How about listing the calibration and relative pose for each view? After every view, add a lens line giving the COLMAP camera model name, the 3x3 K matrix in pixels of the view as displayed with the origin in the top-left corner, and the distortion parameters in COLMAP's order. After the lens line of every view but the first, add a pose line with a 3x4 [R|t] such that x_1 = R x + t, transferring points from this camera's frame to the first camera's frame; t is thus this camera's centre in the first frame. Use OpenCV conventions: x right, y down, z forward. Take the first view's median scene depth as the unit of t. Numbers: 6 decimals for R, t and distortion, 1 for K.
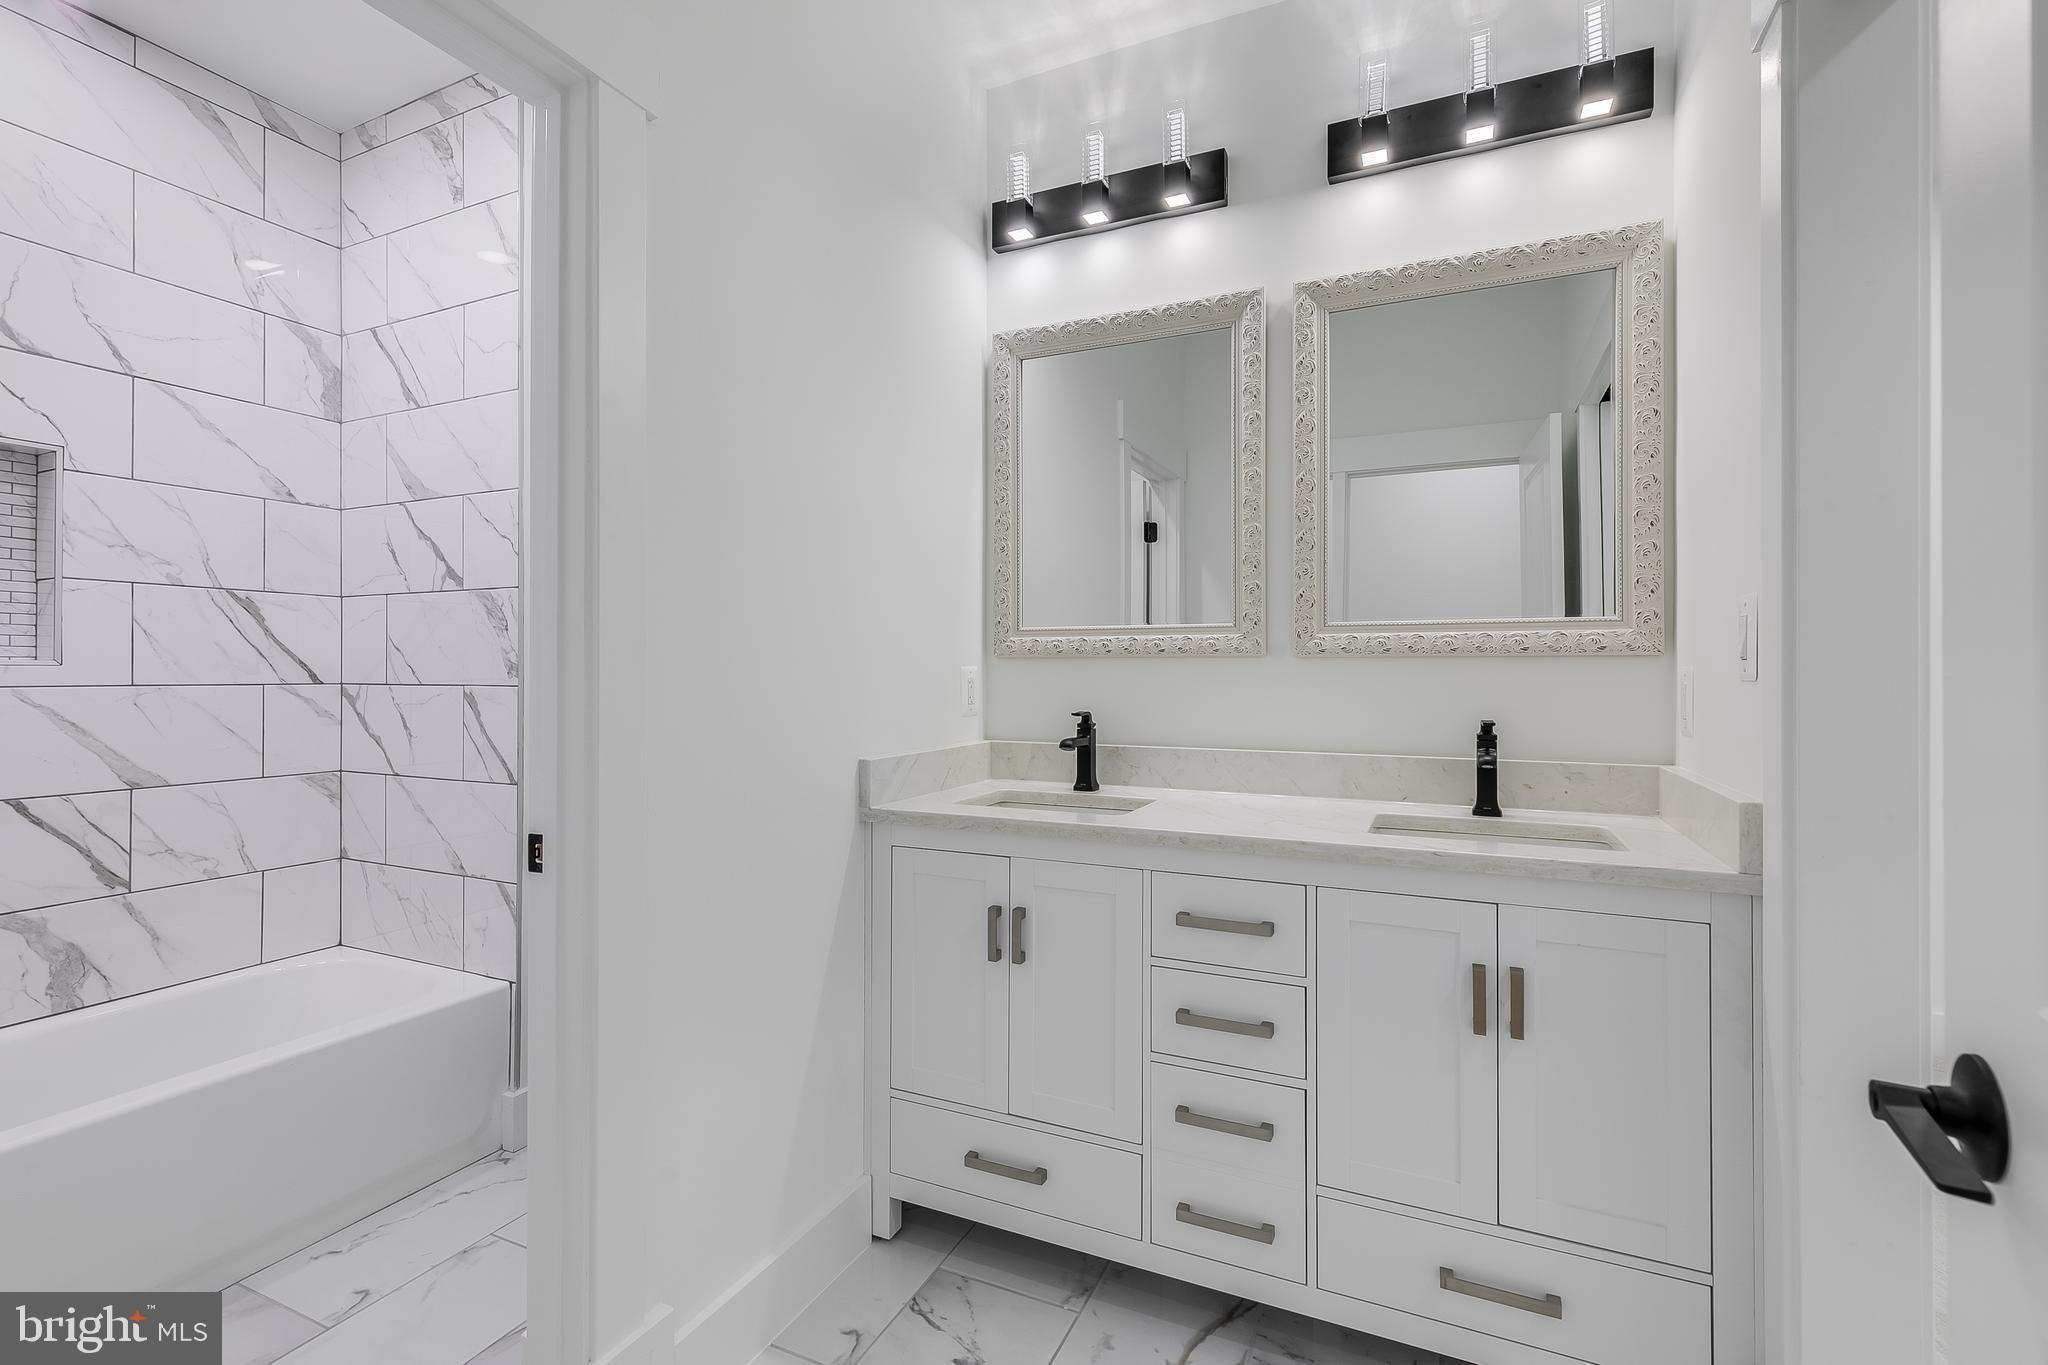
lens RADIAL K [[917.1, 0, 1023.2], [0, 917.1, 669.1], [0, 0, 1]] dist [0.005732, 0.000422]
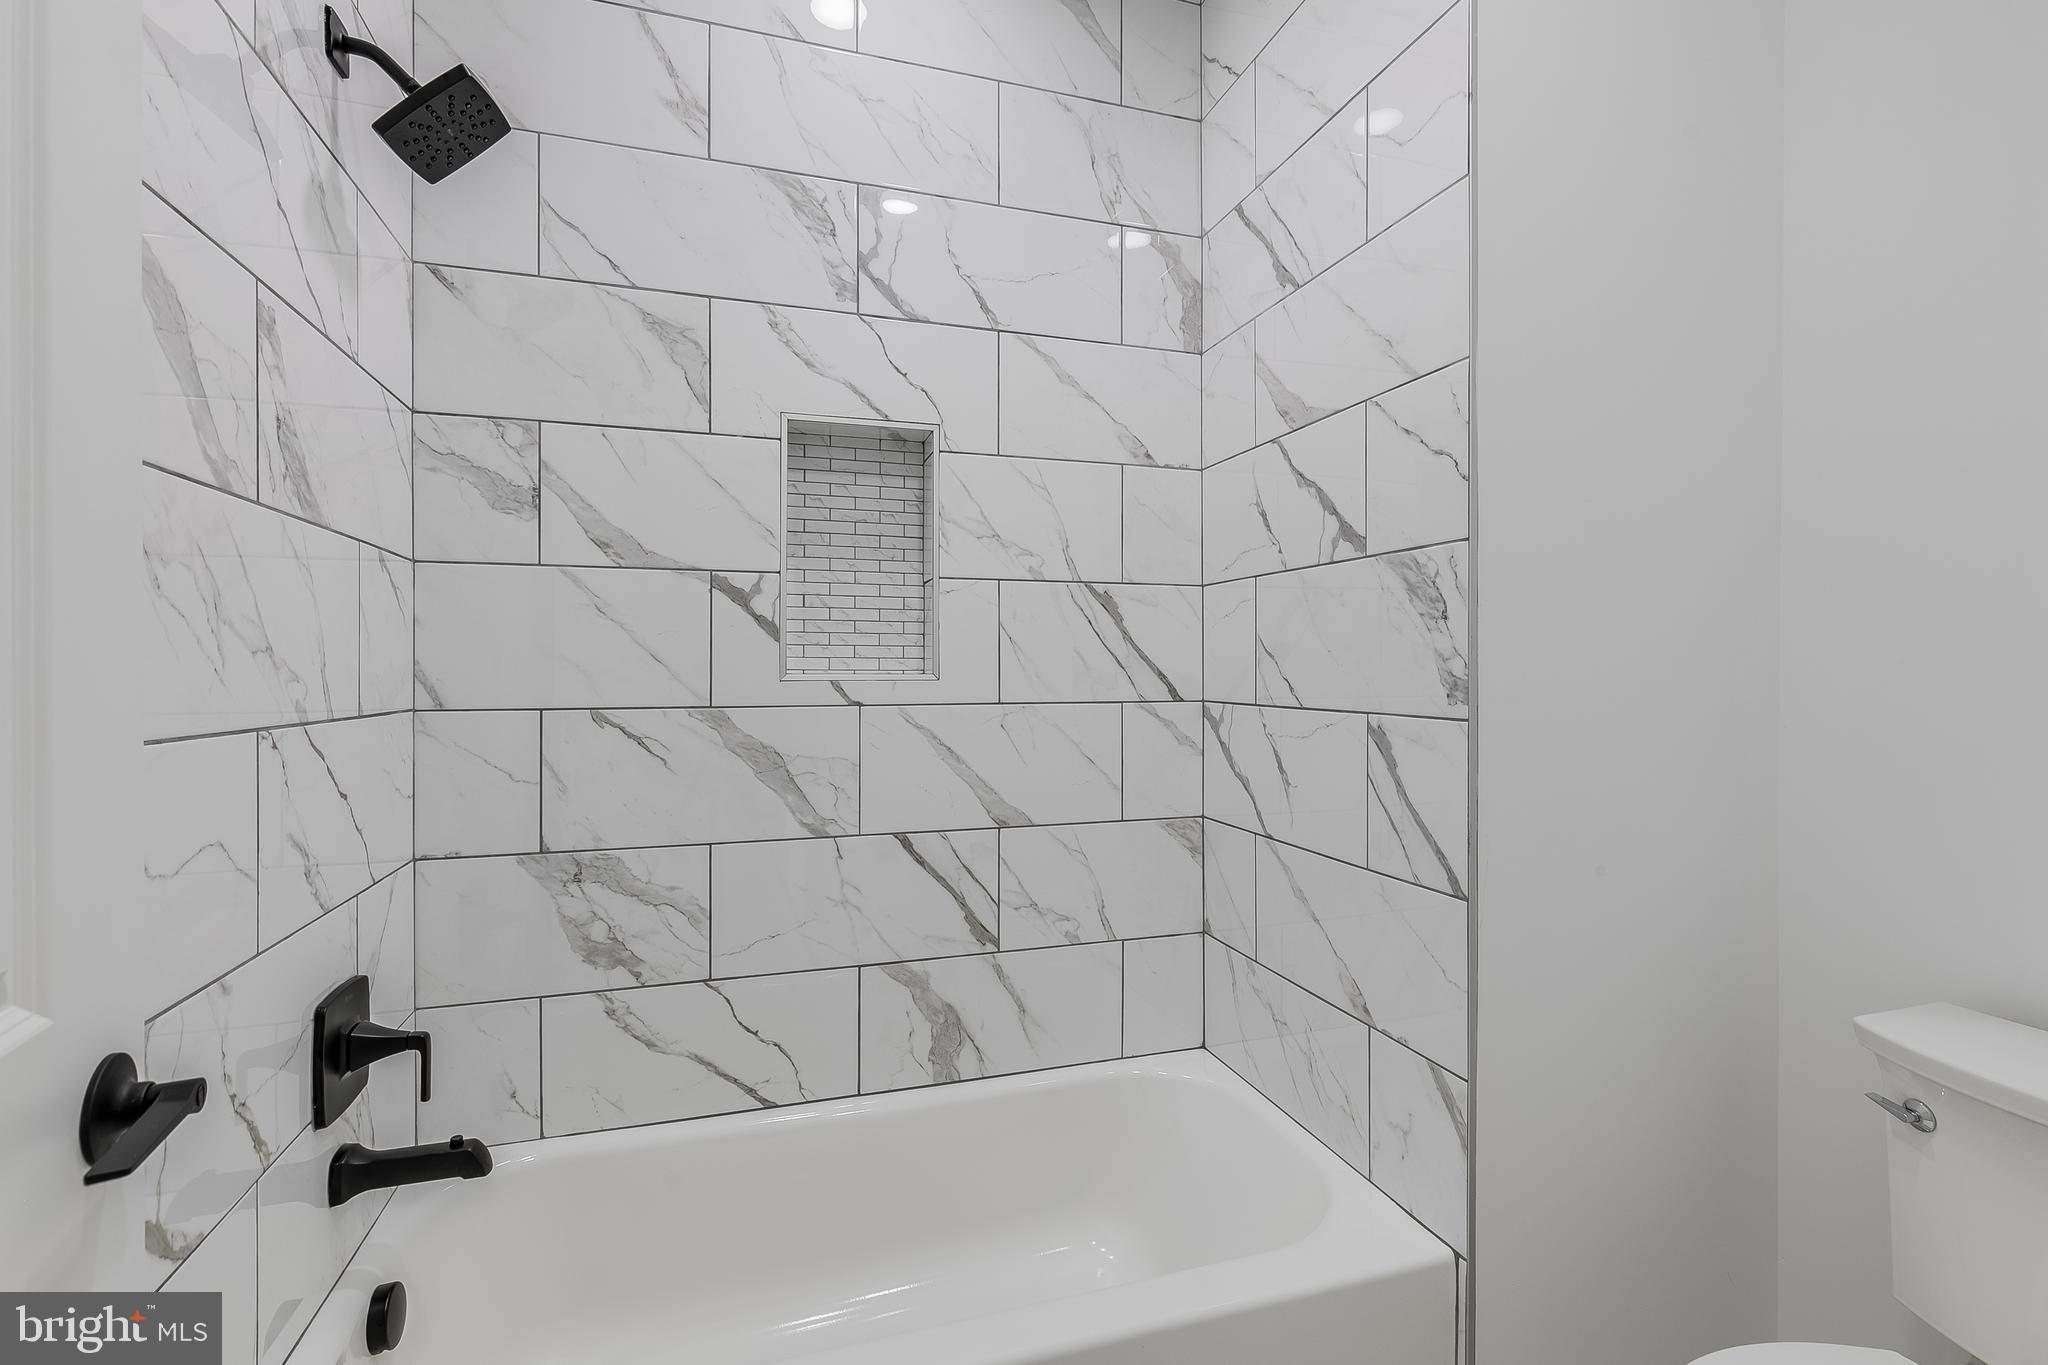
lens RADIAL K [[917.1, 0, 1023.2], [0, 917.1, 669.1], [0, 0, 1]] dist [0.005732, 0.000422]
pose [[0.676696, -0.000935, -0.736262, -0.320421], [0.004793, 0.999984, 0.003136, -0.014730], [0.736247, -0.005651, 0.676689, 0.427313]]
